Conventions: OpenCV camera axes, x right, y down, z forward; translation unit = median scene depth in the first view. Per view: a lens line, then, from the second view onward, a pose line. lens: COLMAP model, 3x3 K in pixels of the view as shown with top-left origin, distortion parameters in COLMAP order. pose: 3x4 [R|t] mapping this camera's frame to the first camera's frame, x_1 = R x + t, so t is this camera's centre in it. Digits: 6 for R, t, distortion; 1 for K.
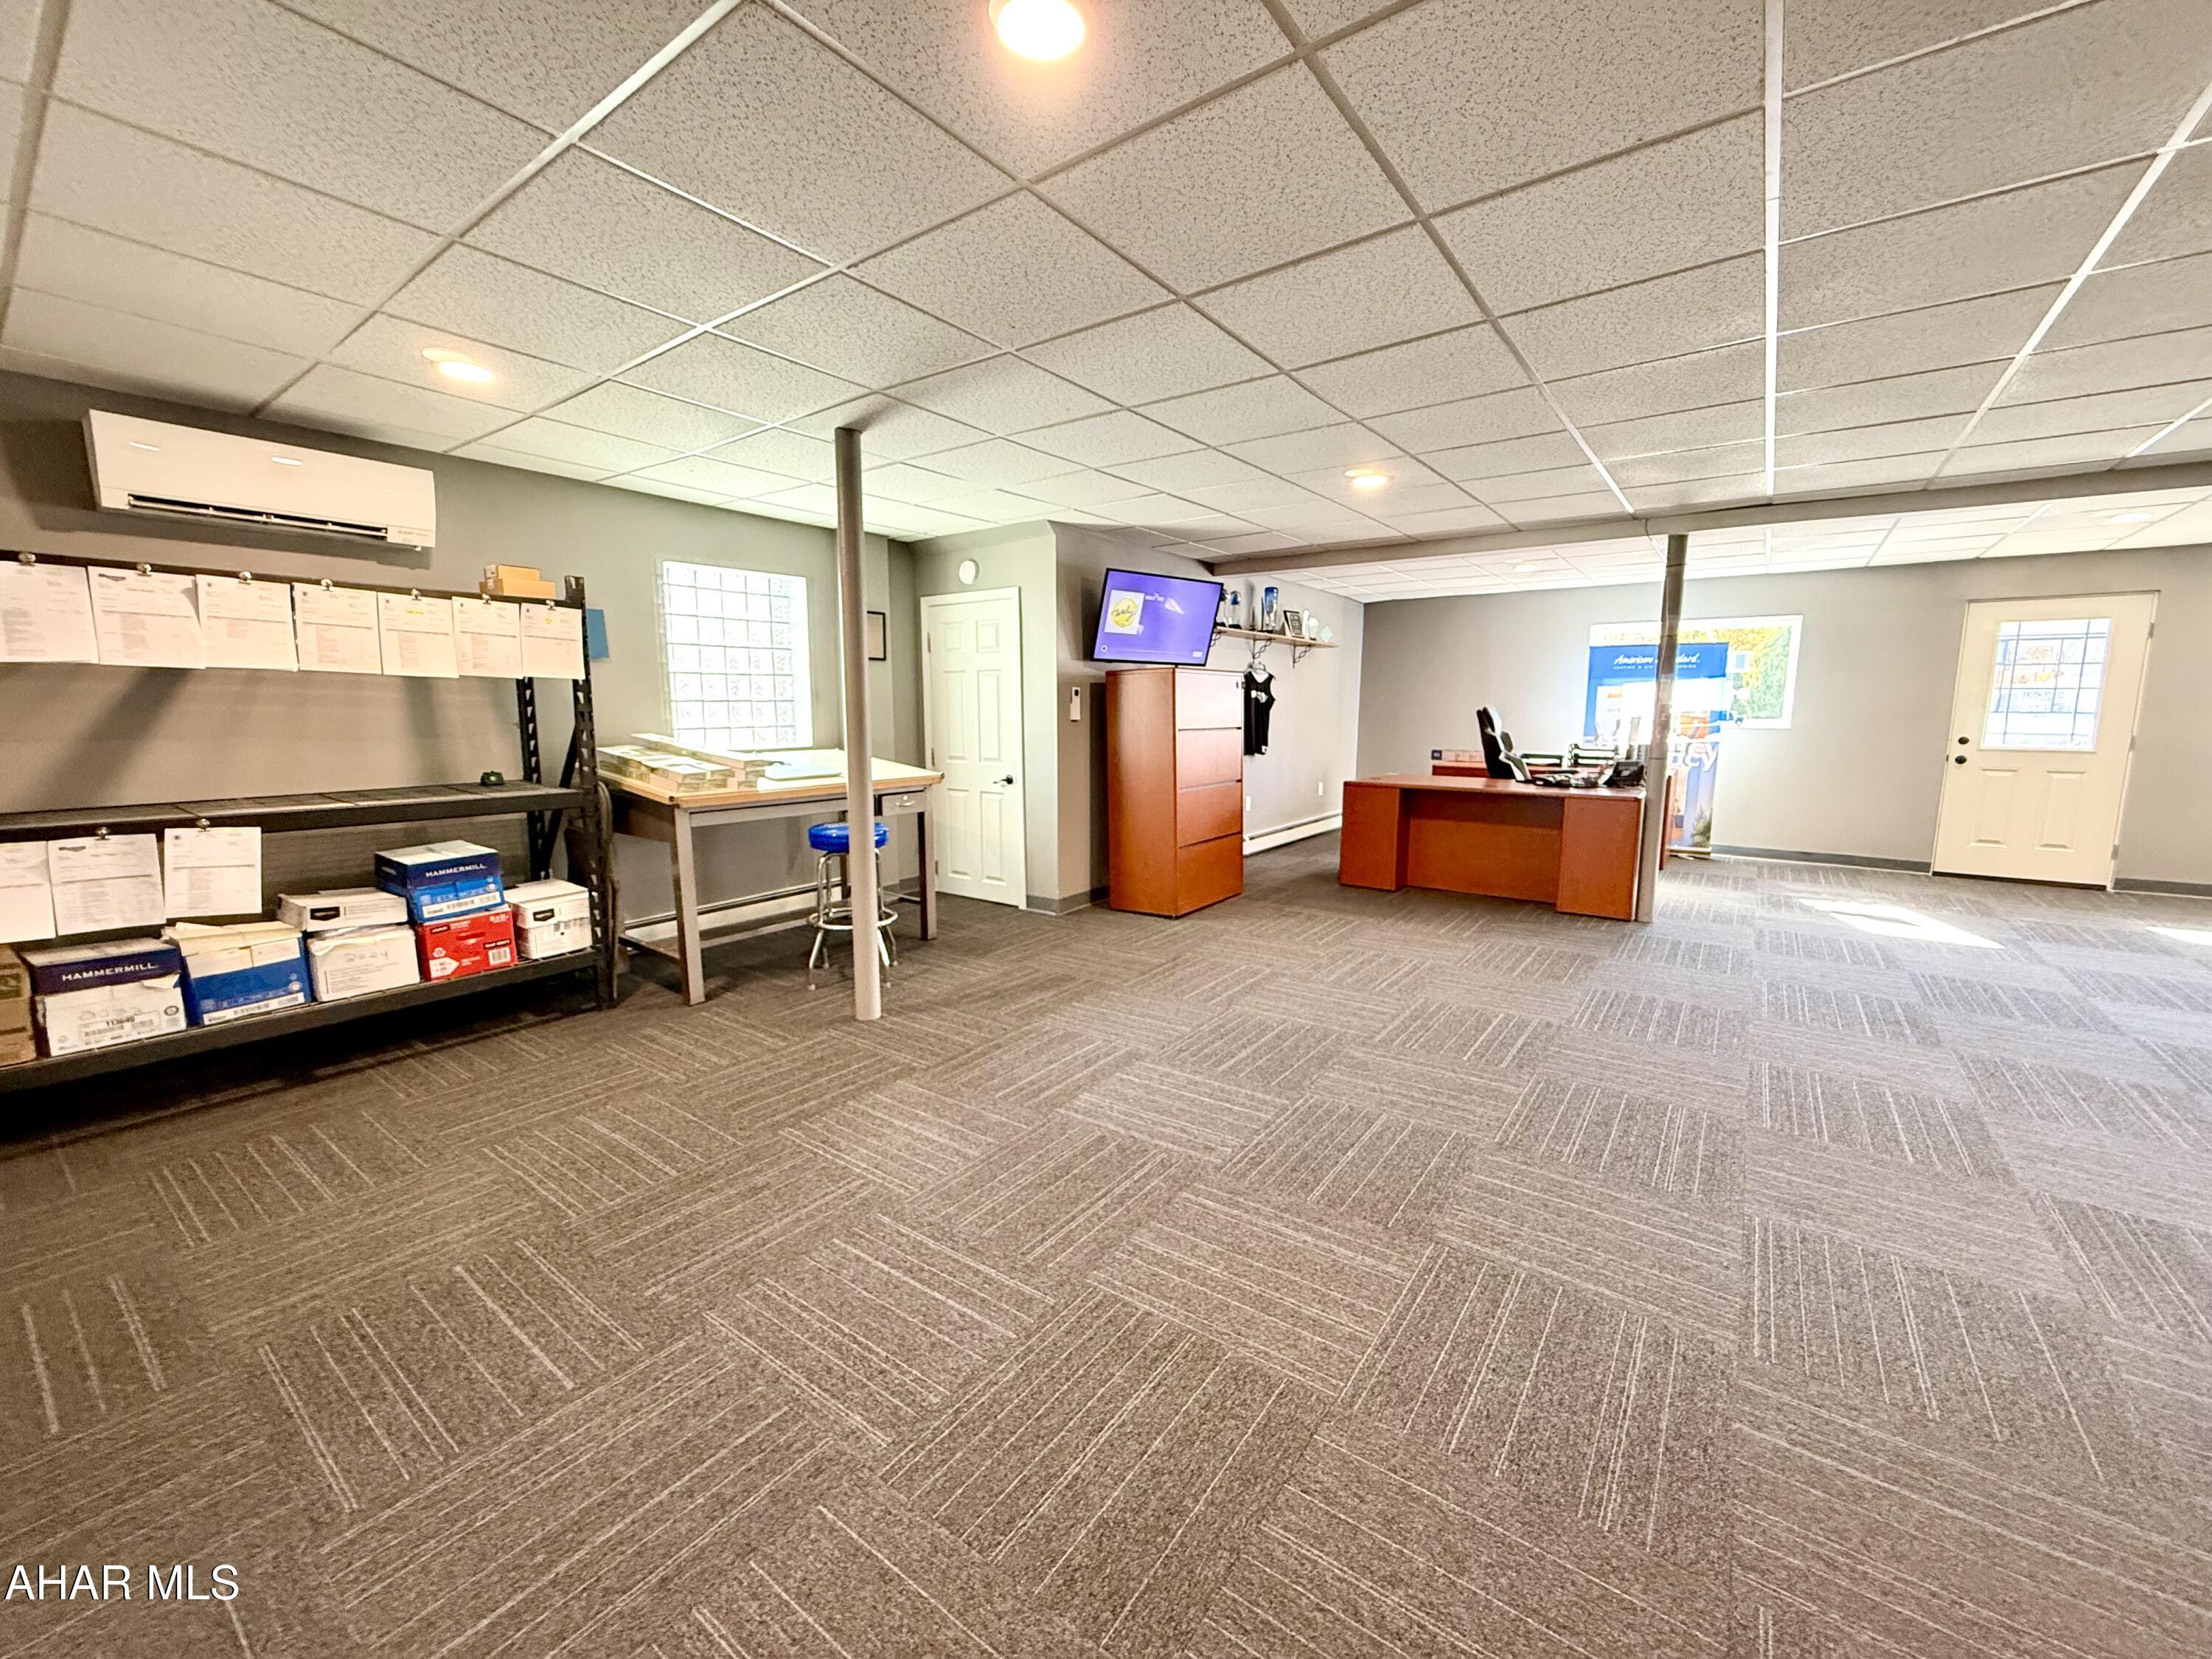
lens RADIAL K [[891.2, 0, 1106.0], [0, 891.2, 829.5], [0, 0, 1]] dist [0.000103, 0.000004]
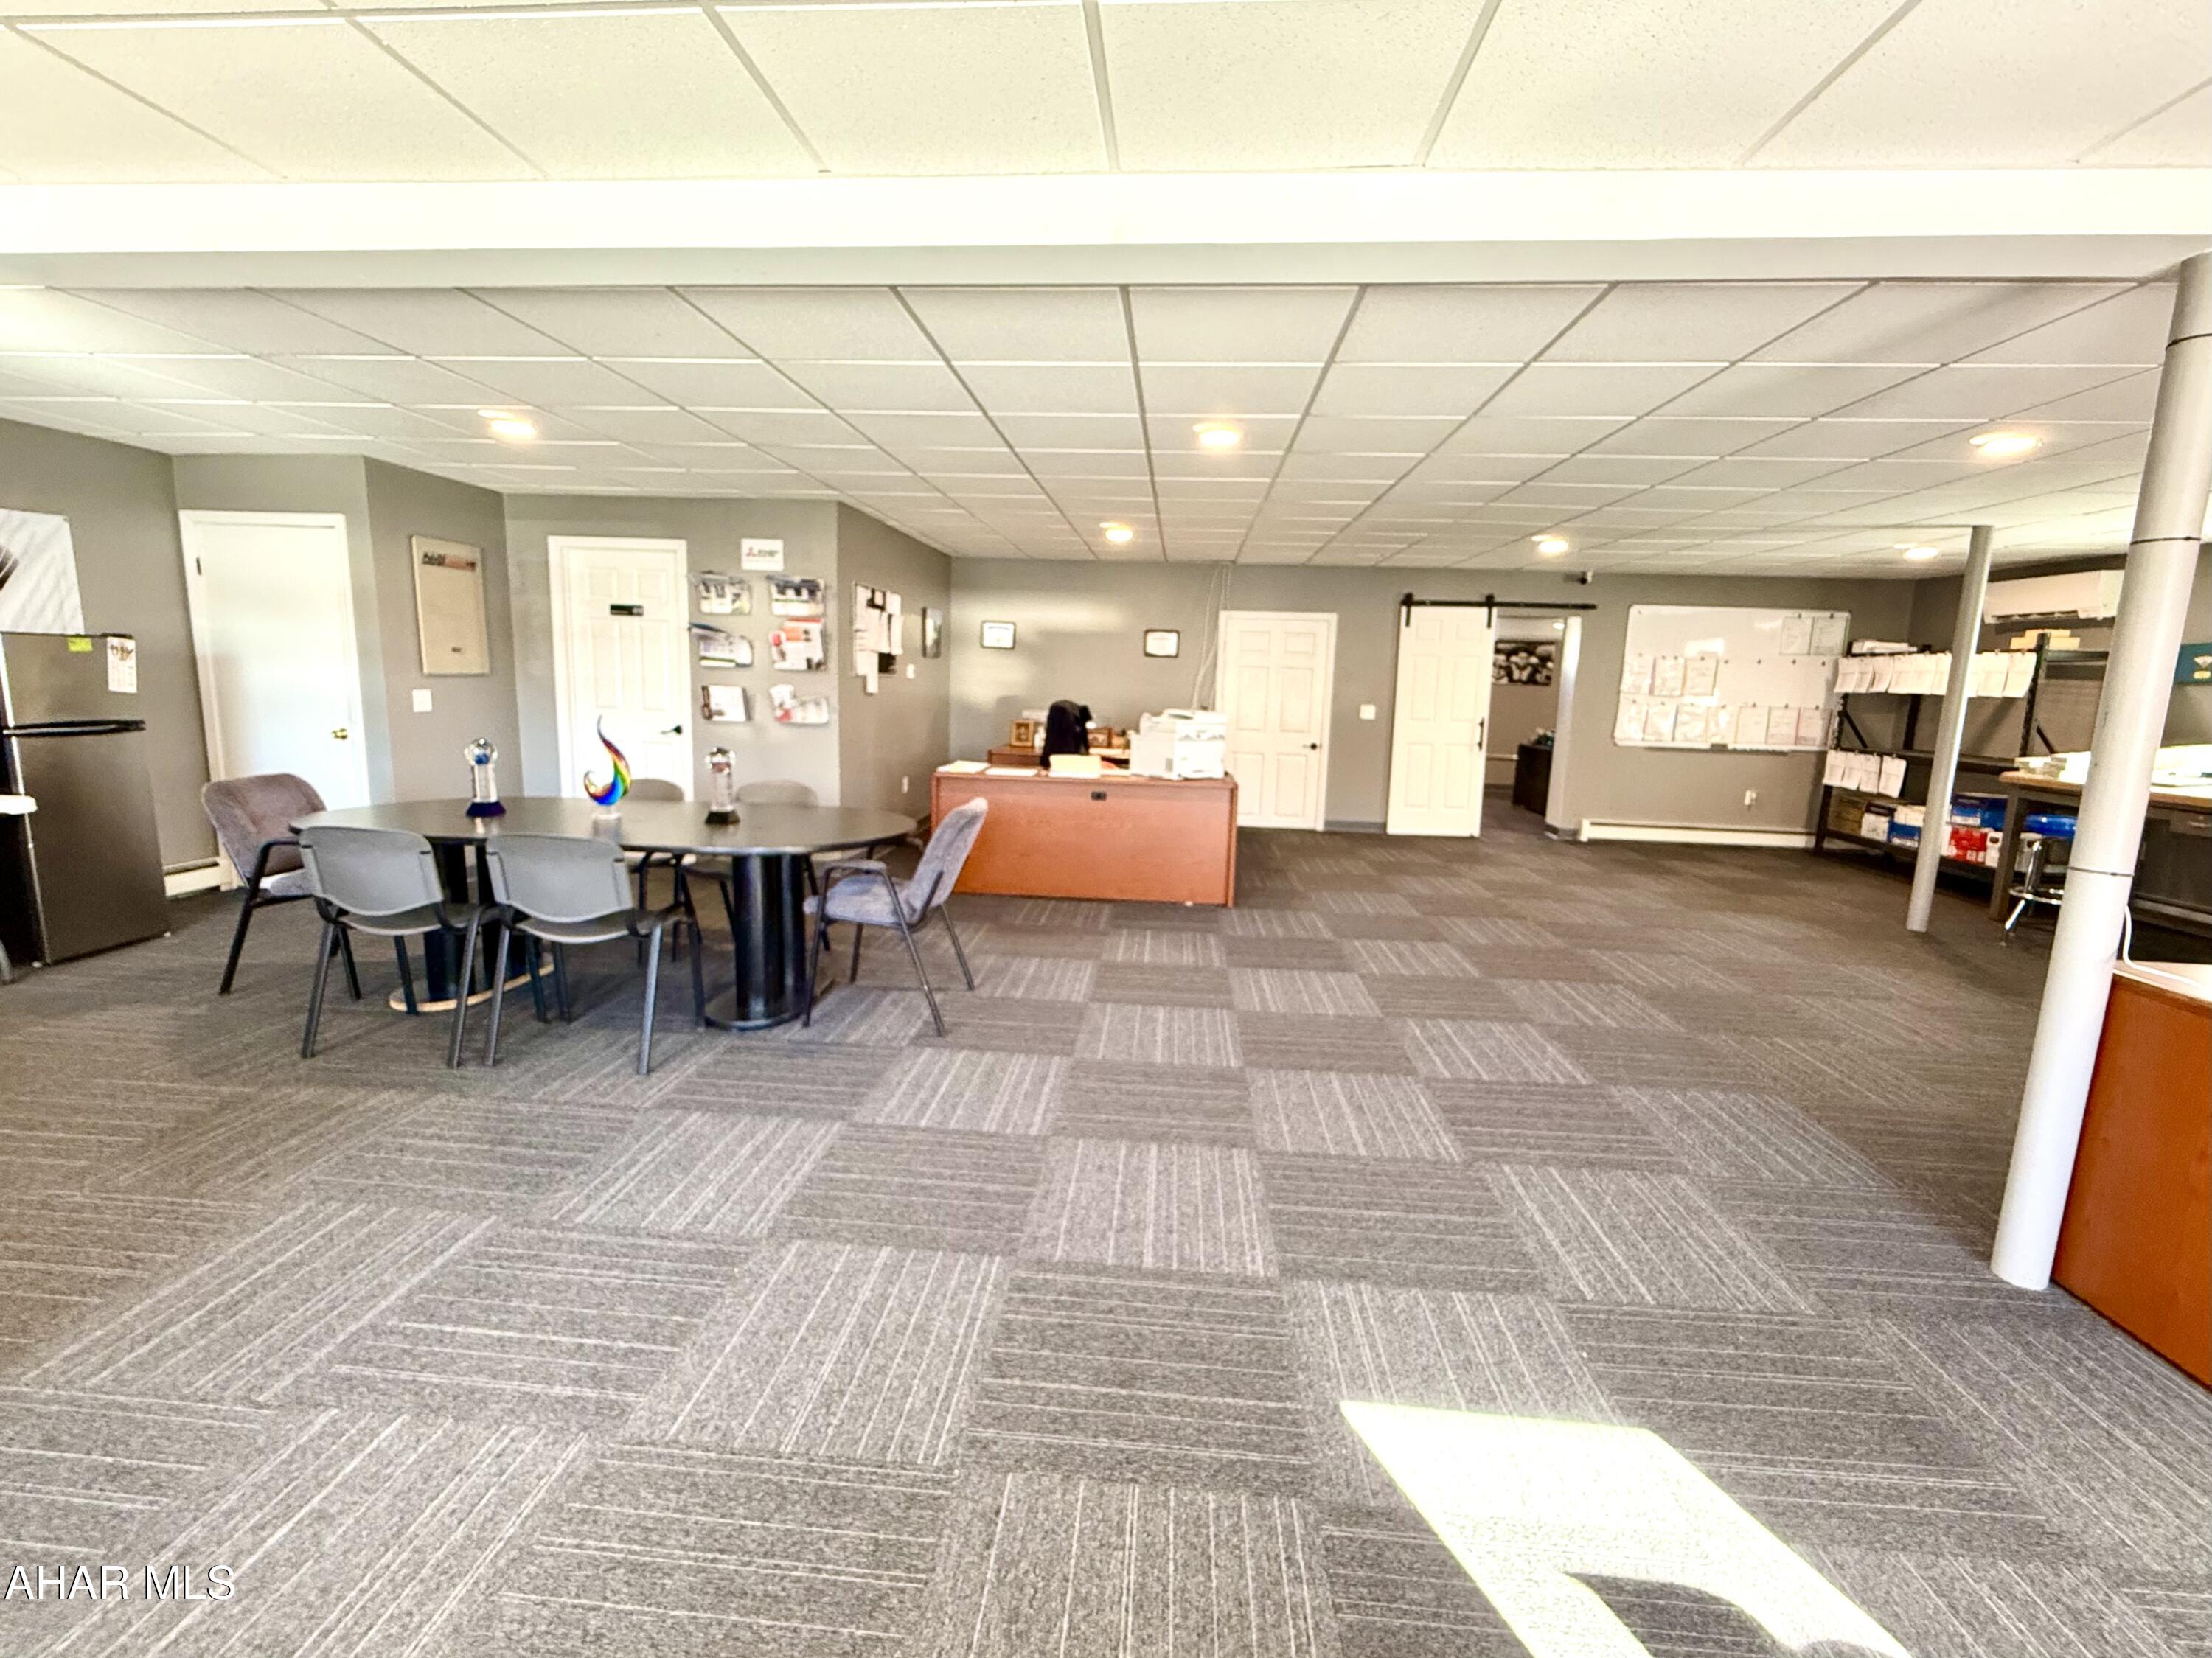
lens RADIAL K [[891.1, 0, 1106.0], [0, 891.1, 829.0], [0, 0, 1]] dist [0.000103, 0.000004]
pose [[-0.856579, 0.063057, -0.512149, 1.995531], [-0.099538, 0.953674, 0.283899, -0.281373], [0.506325, 0.294160, -0.810620, 1.840524]]
